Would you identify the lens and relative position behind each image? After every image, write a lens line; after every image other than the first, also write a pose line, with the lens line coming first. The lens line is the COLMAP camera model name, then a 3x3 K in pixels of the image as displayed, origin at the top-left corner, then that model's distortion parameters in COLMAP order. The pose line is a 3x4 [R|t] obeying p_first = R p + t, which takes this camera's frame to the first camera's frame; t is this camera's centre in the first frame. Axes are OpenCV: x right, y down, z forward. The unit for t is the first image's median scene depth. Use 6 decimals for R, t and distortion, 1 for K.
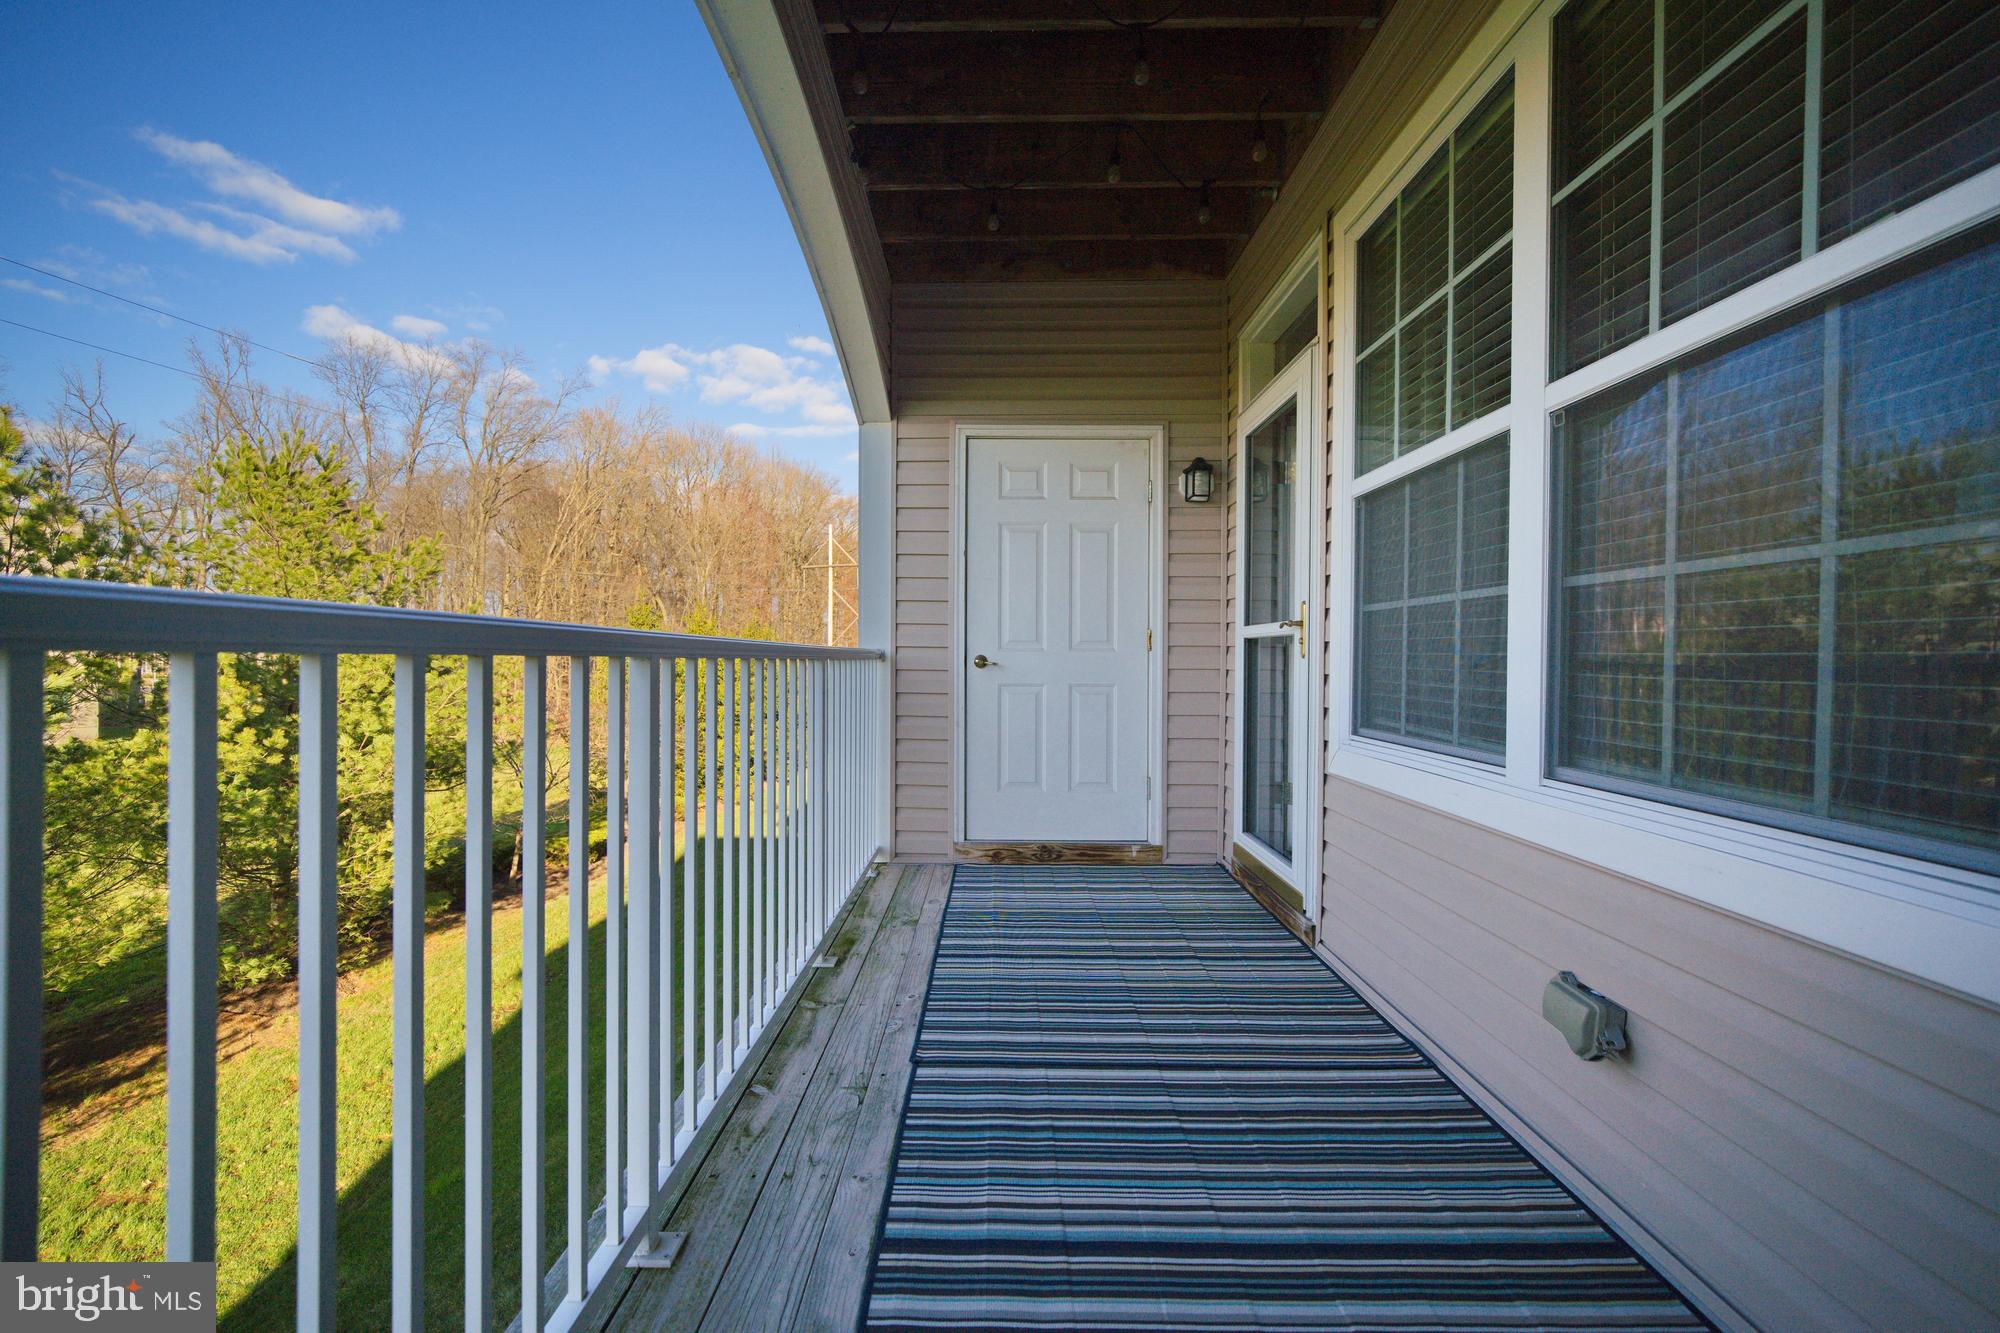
lens RADIAL K [[820.3, 0, 984.1], [0, 820.3, 664.9], [0, 0, 1]] dist [-0.020684, -0.000559]
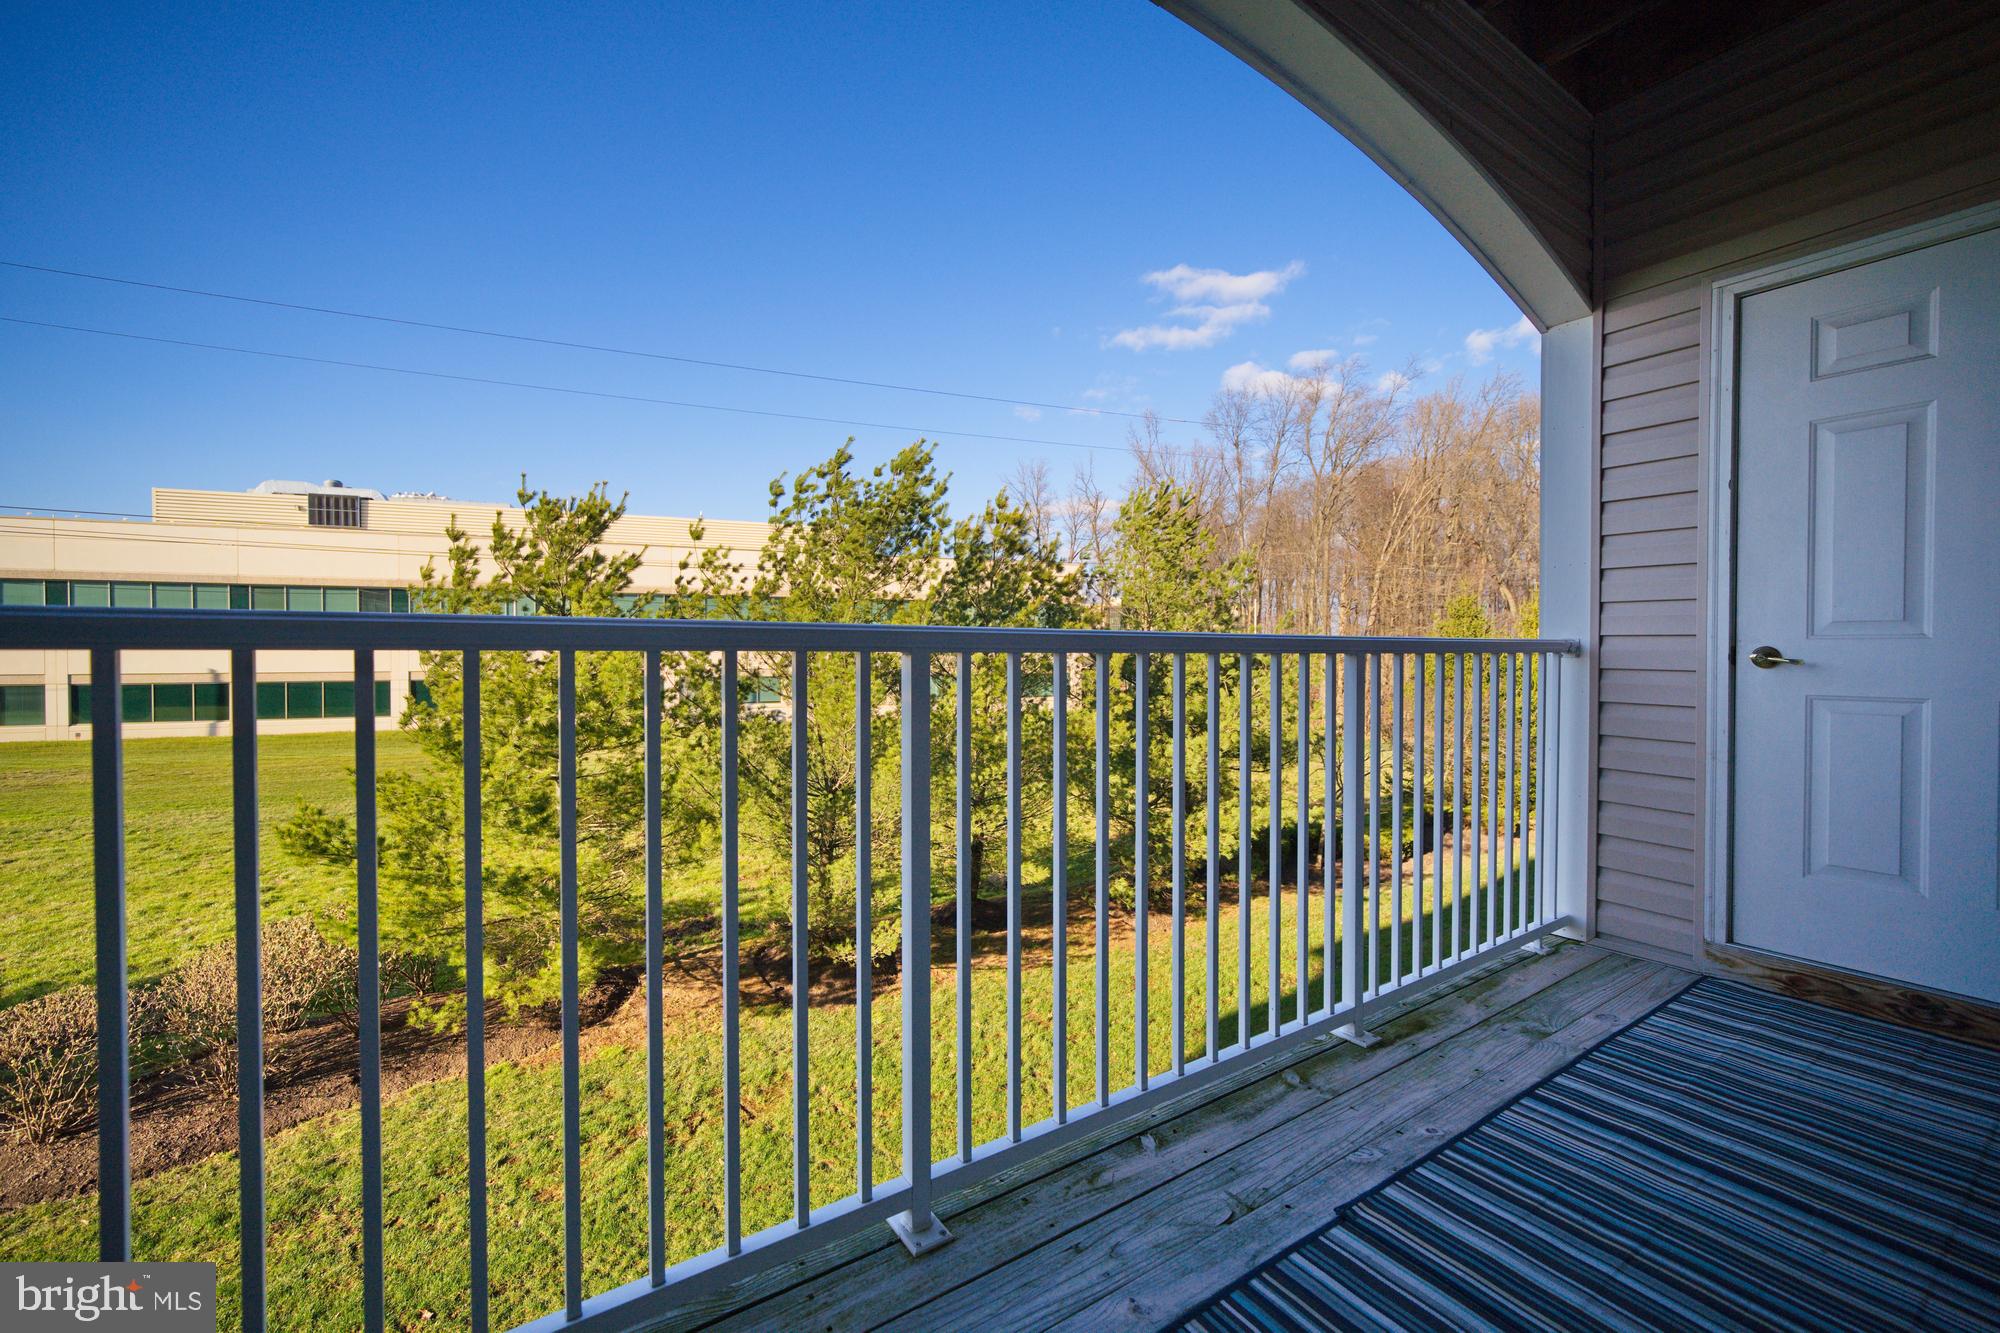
lens RADIAL K [[820.3, 0, 998.7], [0, 820.3, 672.5], [0, 0, 1]] dist [-0.020684, -0.000559]
pose [[0.552159, 0.013538, -0.833629, 0.100924], [-0.003150, 0.999895, 0.014152, 0.000205], [0.833733, -0.005188, 0.552144, 0.108047]]
